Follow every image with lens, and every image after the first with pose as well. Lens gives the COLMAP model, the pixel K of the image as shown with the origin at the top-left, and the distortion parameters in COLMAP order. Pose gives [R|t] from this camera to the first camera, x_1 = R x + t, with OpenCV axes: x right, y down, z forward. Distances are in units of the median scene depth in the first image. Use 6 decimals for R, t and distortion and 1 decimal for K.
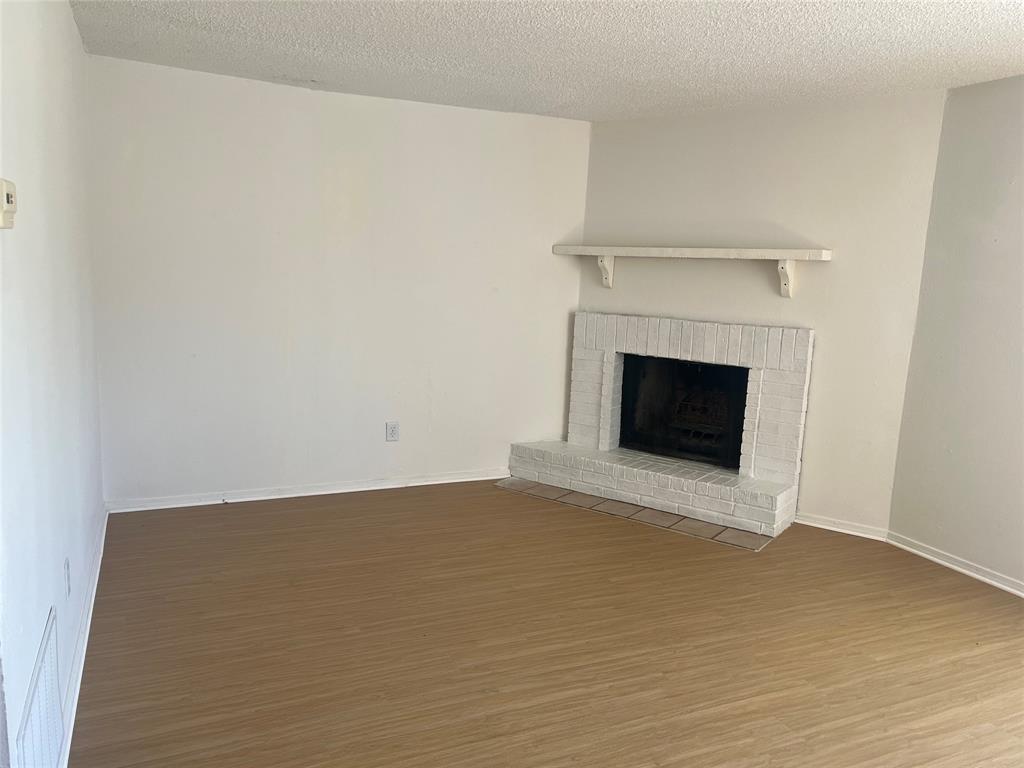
lens RADIAL K [[773.5, 0, 512.8], [0, 773.5, 382.9], [0, 0, 1]] dist [0.061532, -0.065511]
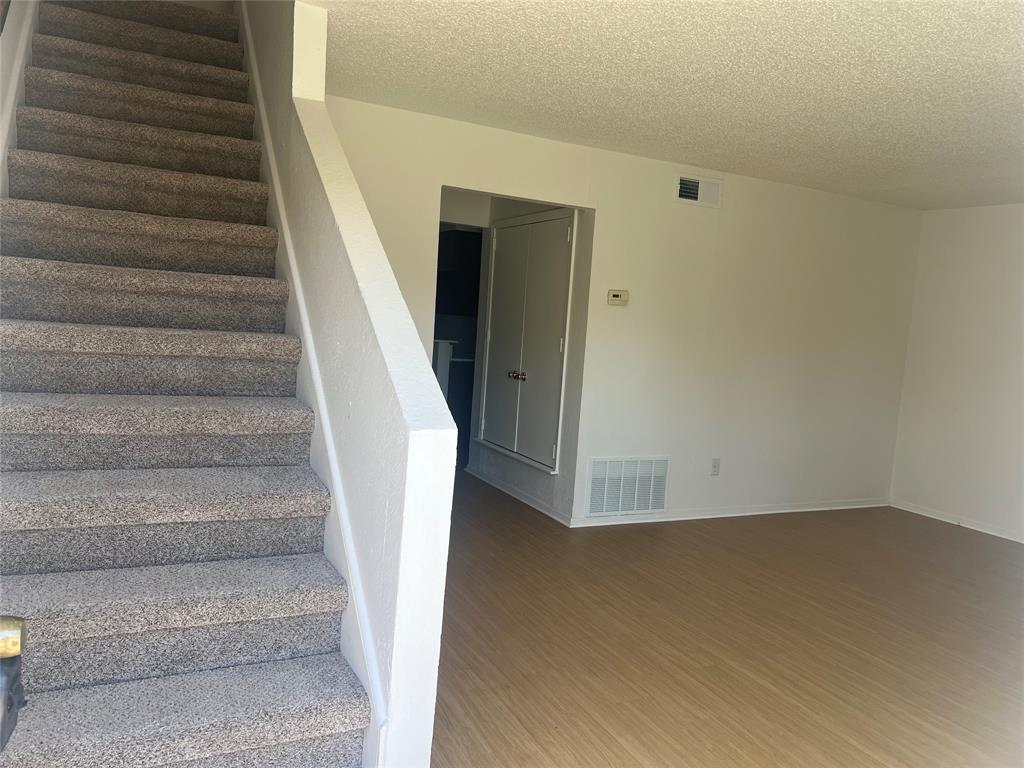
lens RADIAL K [[773.5, 0, 516.4], [0, 773.5, 385.5], [0, 0, 1]] dist [0.061532, -0.065511]
pose [[0.033596, 0.049997, -0.998184, 0.918368], [-0.215579, 0.975599, 0.041610, 0.033143], [0.975908, 0.213790, 0.043554, 0.180999]]
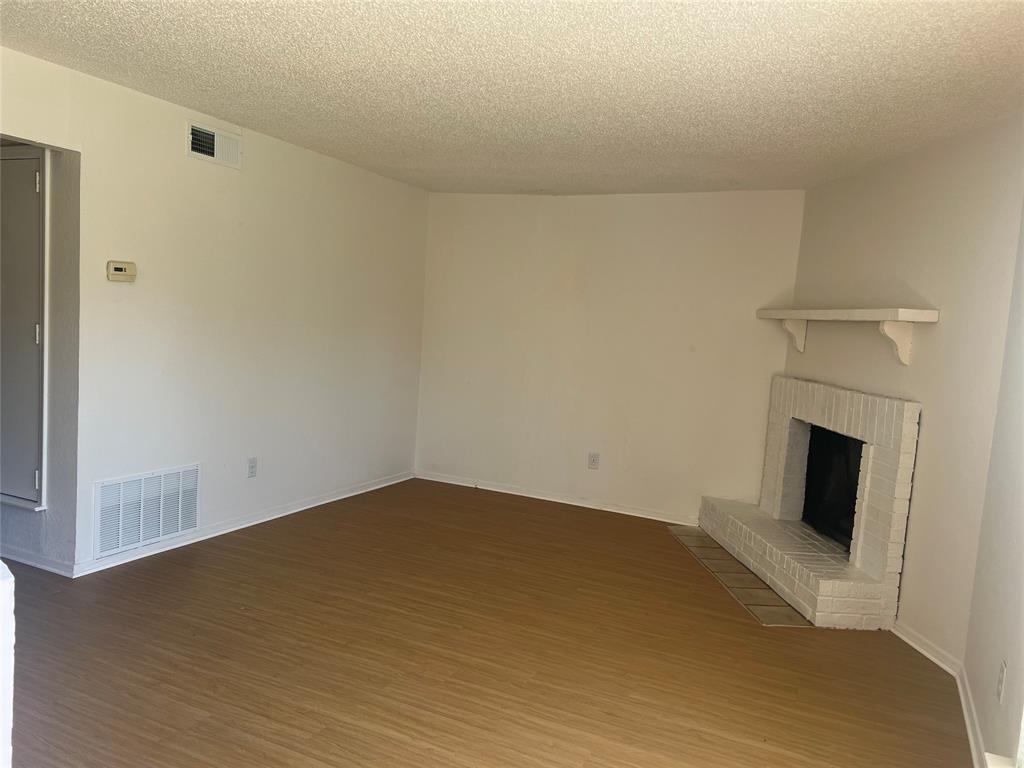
lens RADIAL K [[773.5, 0, 521.1], [0, 773.5, 383.4], [0, 0, 1]] dist [0.061532, -0.065511]
pose [[0.647971, 0.069216, -0.758513, 0.757558], [-0.155974, 0.986816, -0.043194, 0.014978], [0.745523, 0.146297, 0.650225, 0.125593]]
